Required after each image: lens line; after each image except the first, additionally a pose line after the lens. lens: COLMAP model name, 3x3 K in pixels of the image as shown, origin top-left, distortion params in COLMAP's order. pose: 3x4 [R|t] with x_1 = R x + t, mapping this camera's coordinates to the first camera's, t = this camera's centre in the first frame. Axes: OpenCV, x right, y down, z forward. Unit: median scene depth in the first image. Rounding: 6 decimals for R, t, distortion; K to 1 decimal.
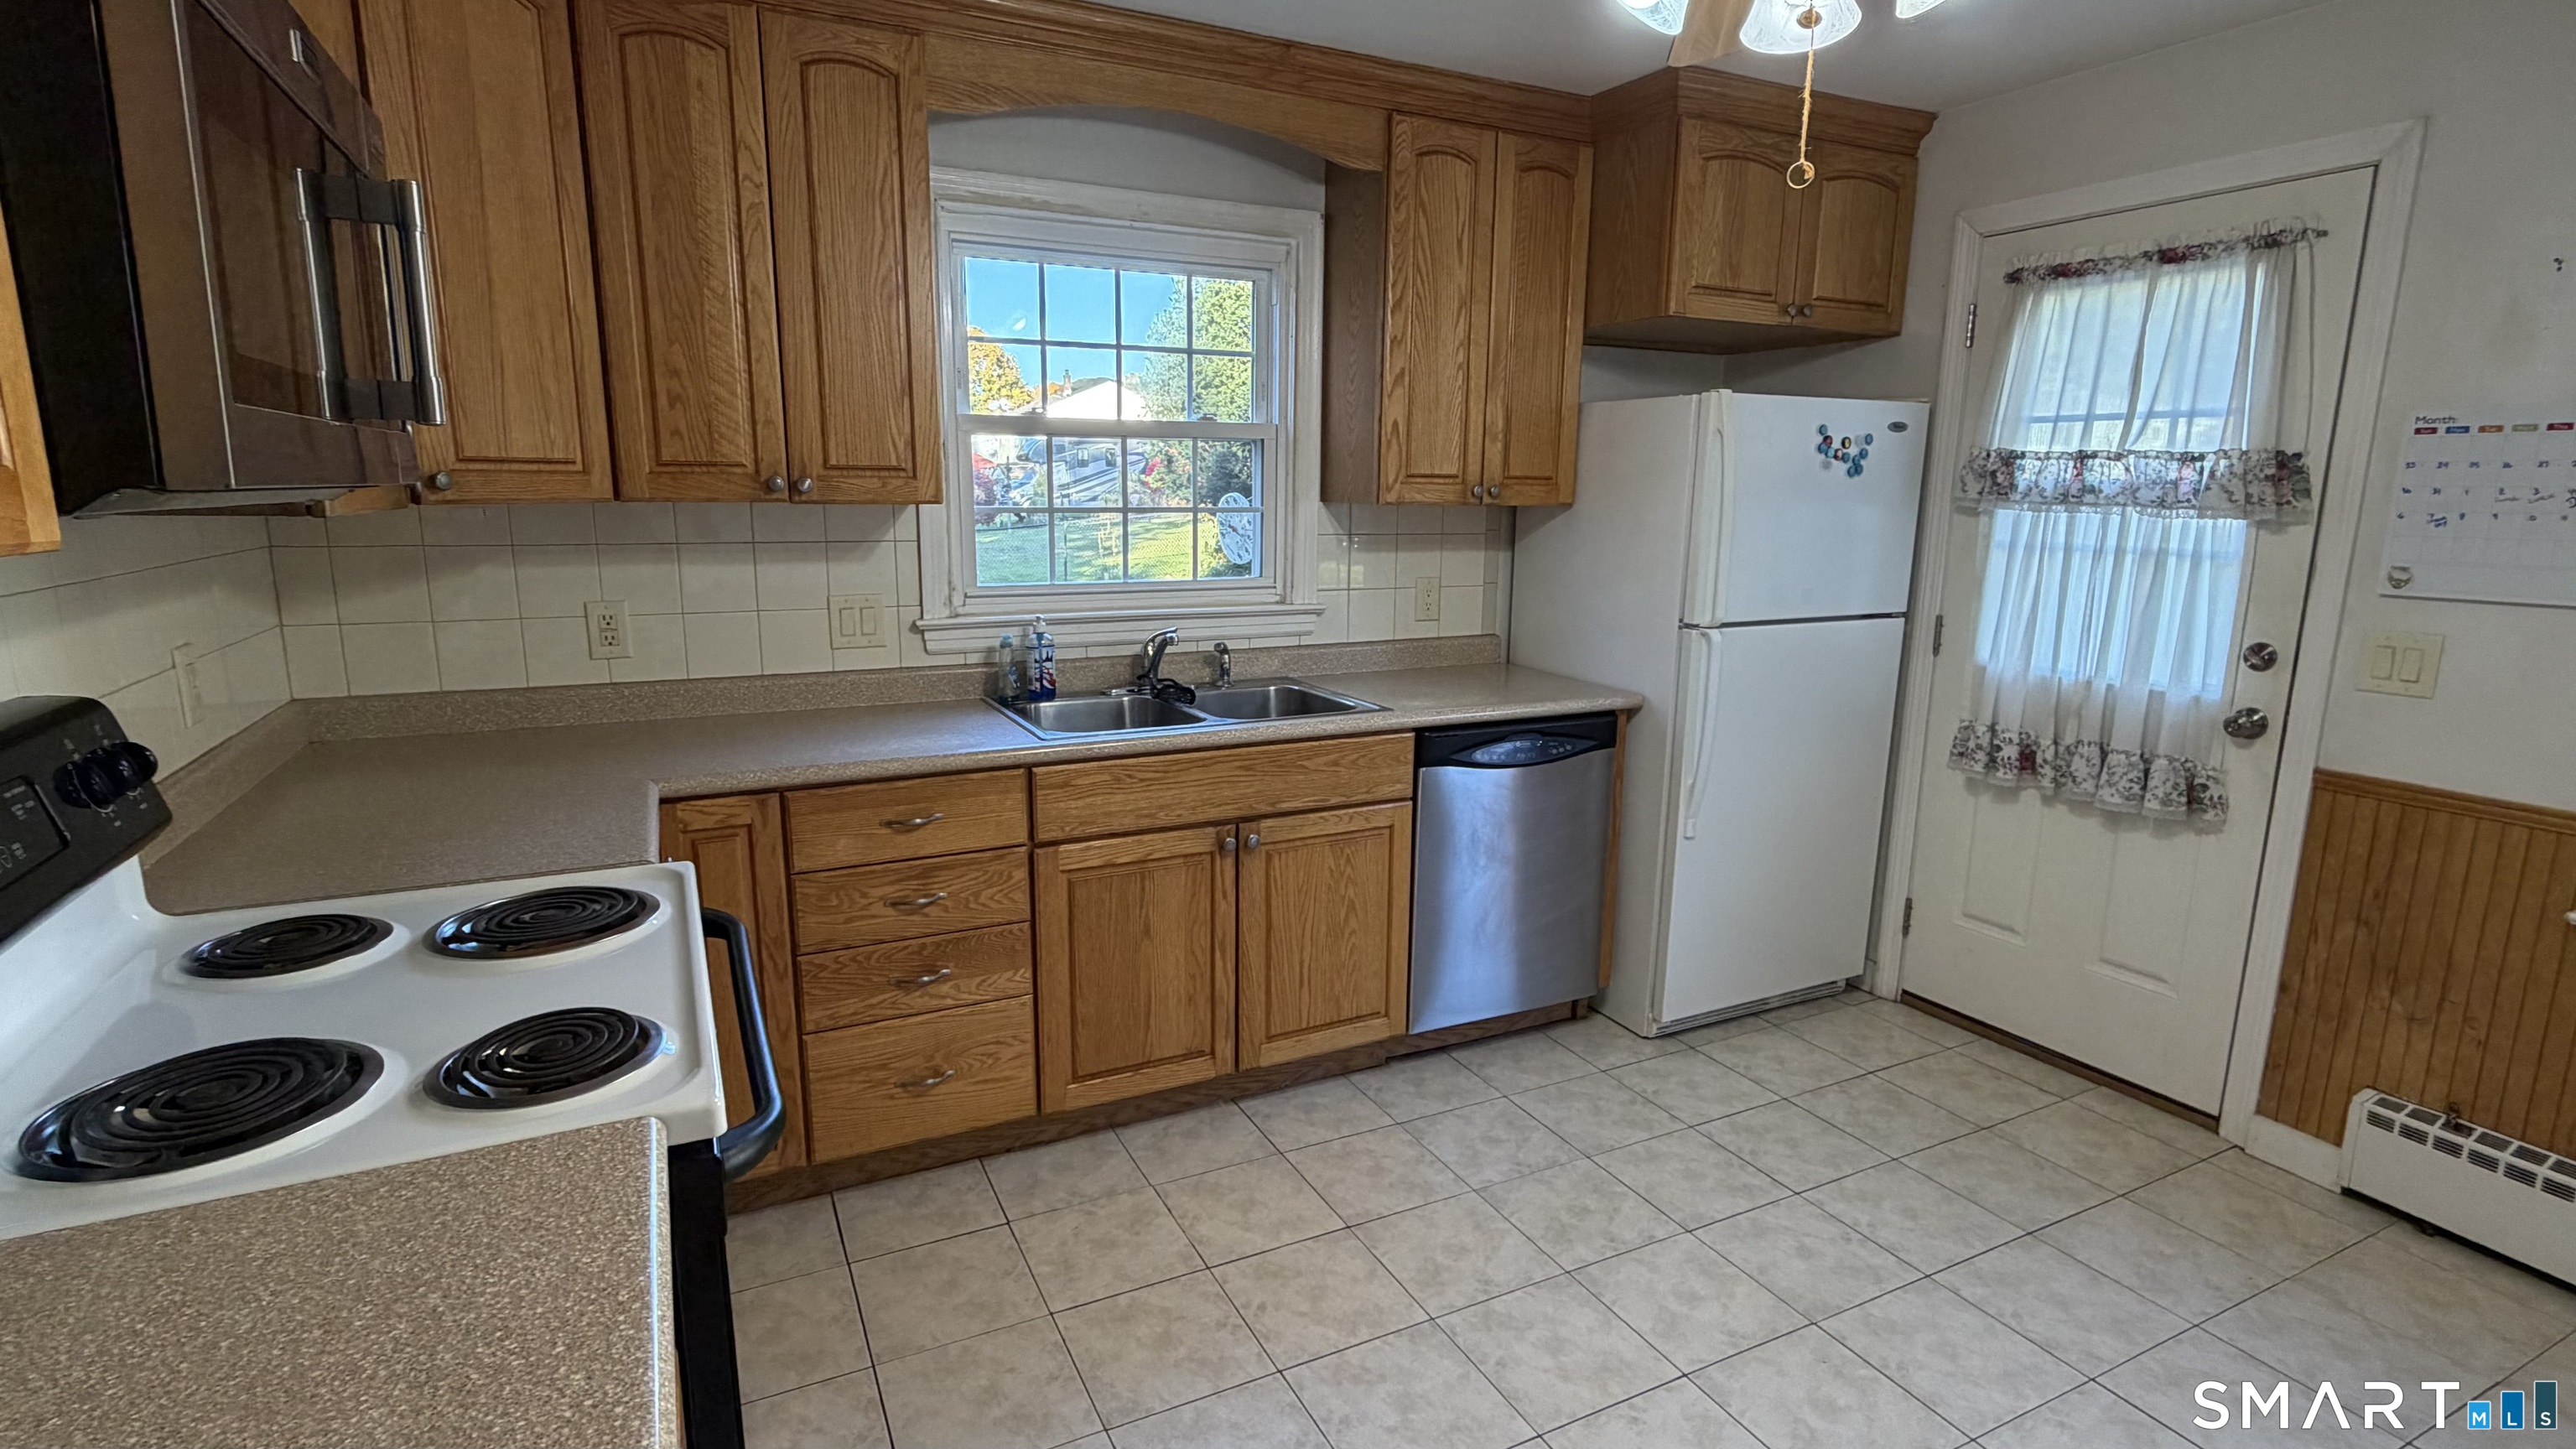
lens RADIAL K [[1223.5, 0, 1288.0], [0, 1223.5, 724.5], [0, 0, 1]] dist [-0.002269, 0.000409]
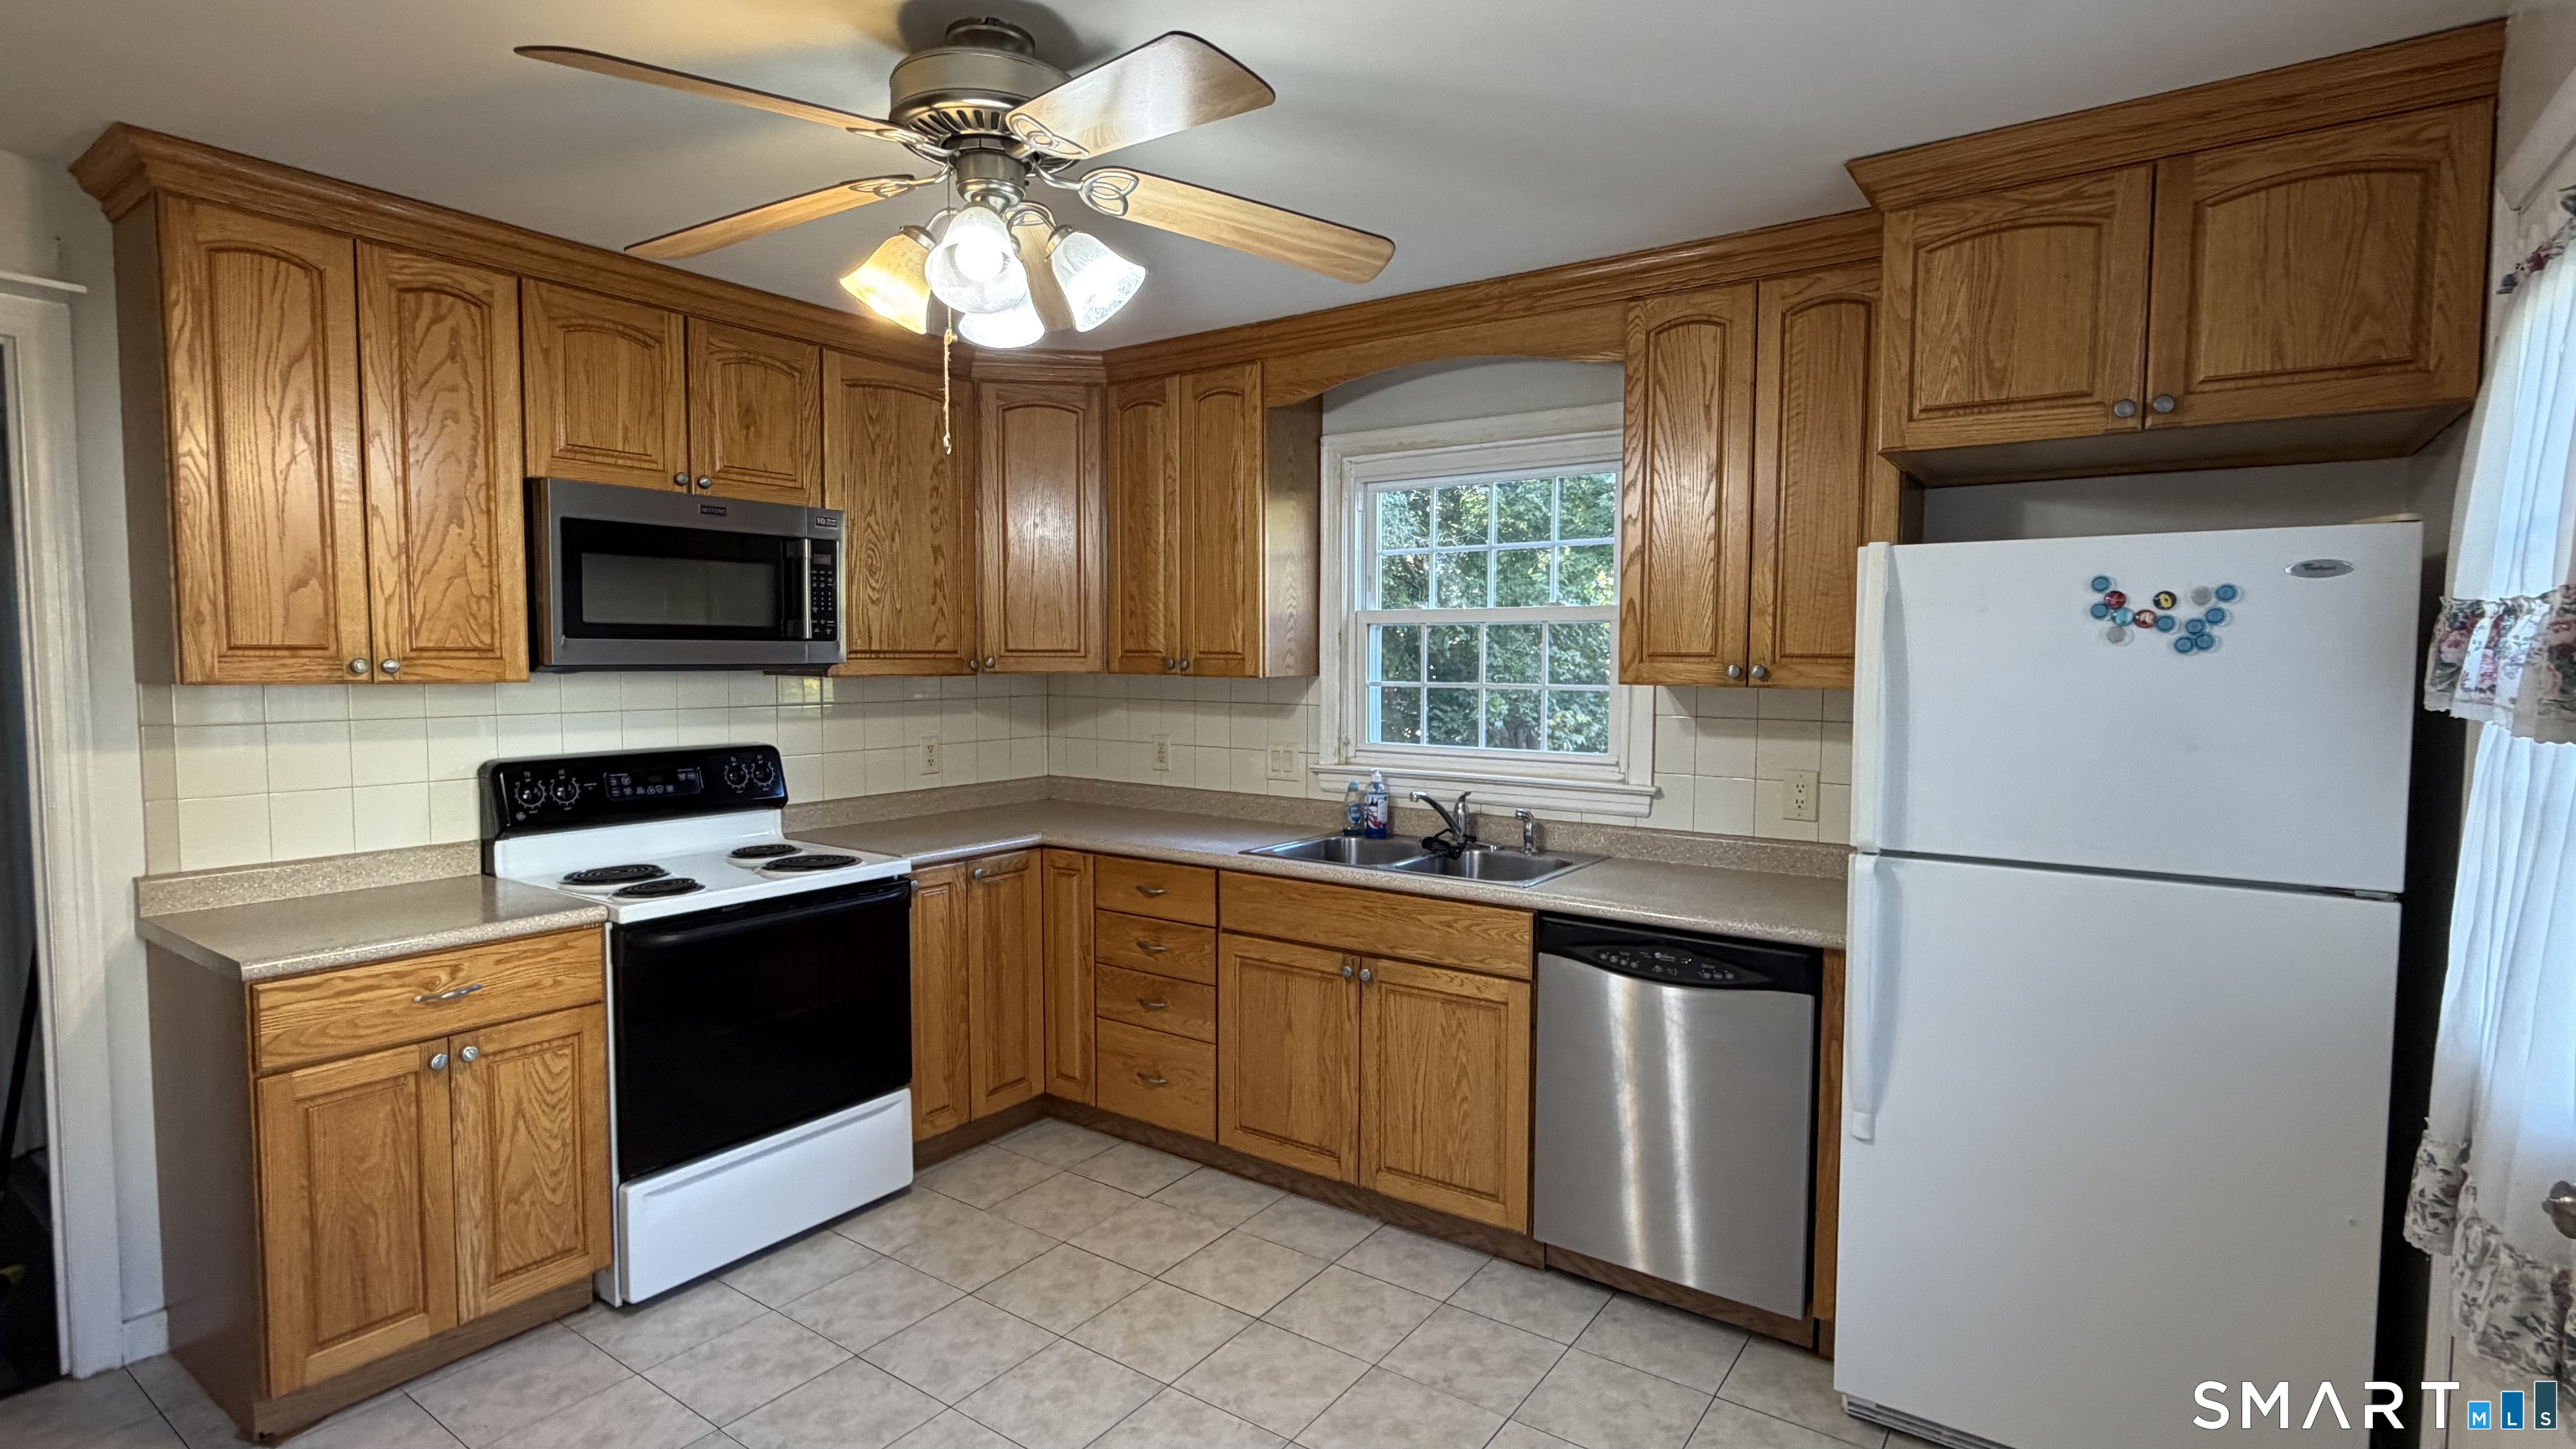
lens RADIAL K [[1223.5, 0, 1288.0], [0, 1223.5, 724.5], [0, 0, 1]] dist [-0.002269, 0.000409]
pose [[0.475881, 0.044951, -0.878360, 0.874844], [-0.168552, 0.984843, -0.040919, -0.070345], [0.863207, 0.167522, 0.476245, 0.345083]]
